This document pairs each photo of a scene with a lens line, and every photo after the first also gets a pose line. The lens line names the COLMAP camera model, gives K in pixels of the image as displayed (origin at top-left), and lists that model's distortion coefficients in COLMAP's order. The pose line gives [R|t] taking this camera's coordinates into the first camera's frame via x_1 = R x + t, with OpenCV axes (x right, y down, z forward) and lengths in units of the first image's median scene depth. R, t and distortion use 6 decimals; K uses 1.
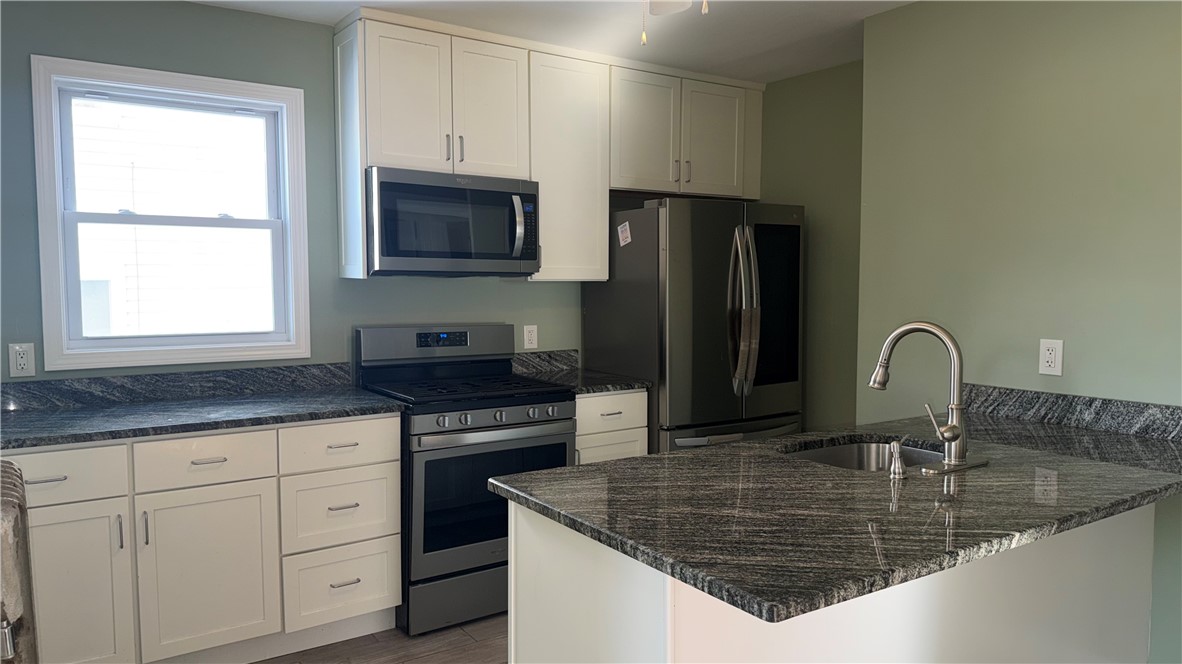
lens RADIAL K [[819.1, 0, 596.3], [0, 819.1, 329.9], [0, 0, 1]] dist [0.071240, -0.097699]
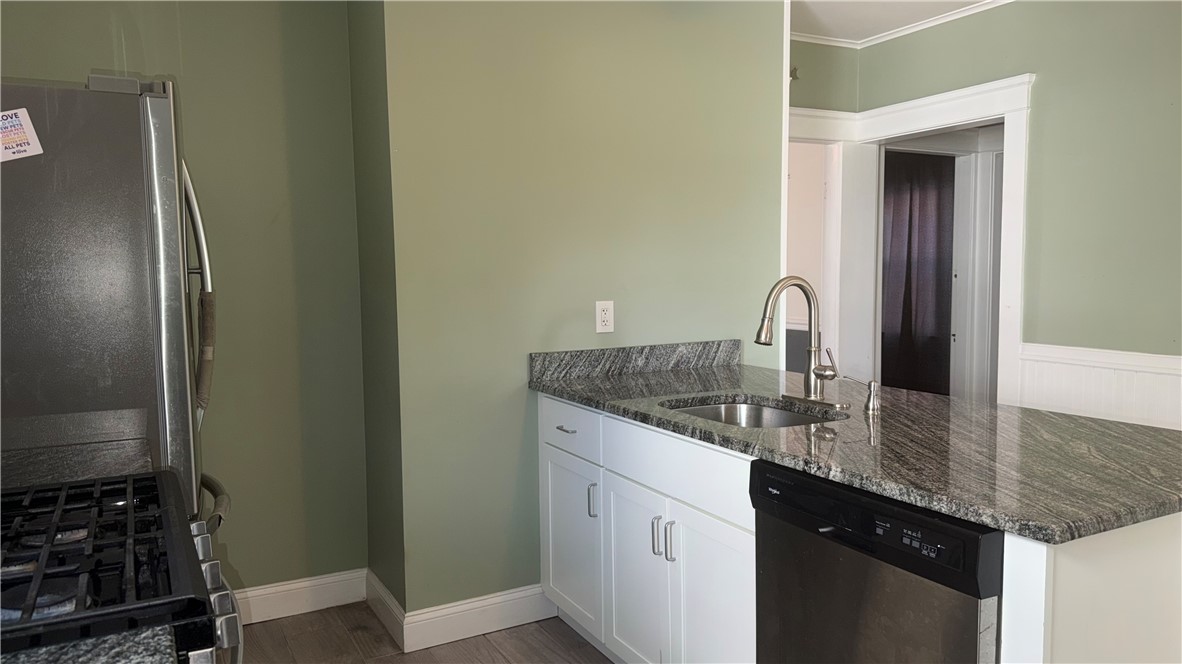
lens RADIAL K [[819.1, 0, 585.1], [0, 819.1, 340.6], [0, 0, 1]] dist [0.071240, -0.097699]
pose [[0.091063, -0.087967, 0.991952, -0.525158], [0.072981, 0.994002, 0.081449, -0.025882], [-0.993167, 0.064976, 0.096937, 0.869678]]
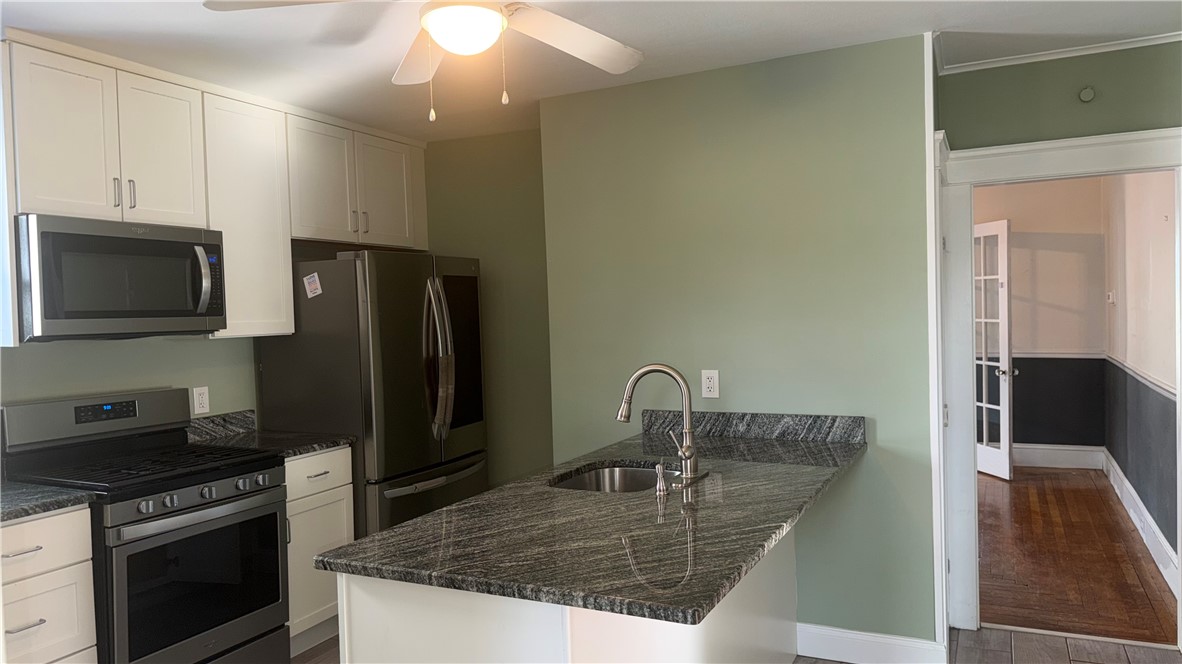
lens RADIAL K [[819.1, 0, 592.0], [0, 819.1, 307.7], [0, 0, 1]] dist [0.071240, -0.097699]
pose [[0.870297, -0.024816, 0.491901, -0.210861], [0.059924, 0.996645, -0.055741, -0.022385], [-0.488868, 0.077988, 0.868865, -0.009719]]
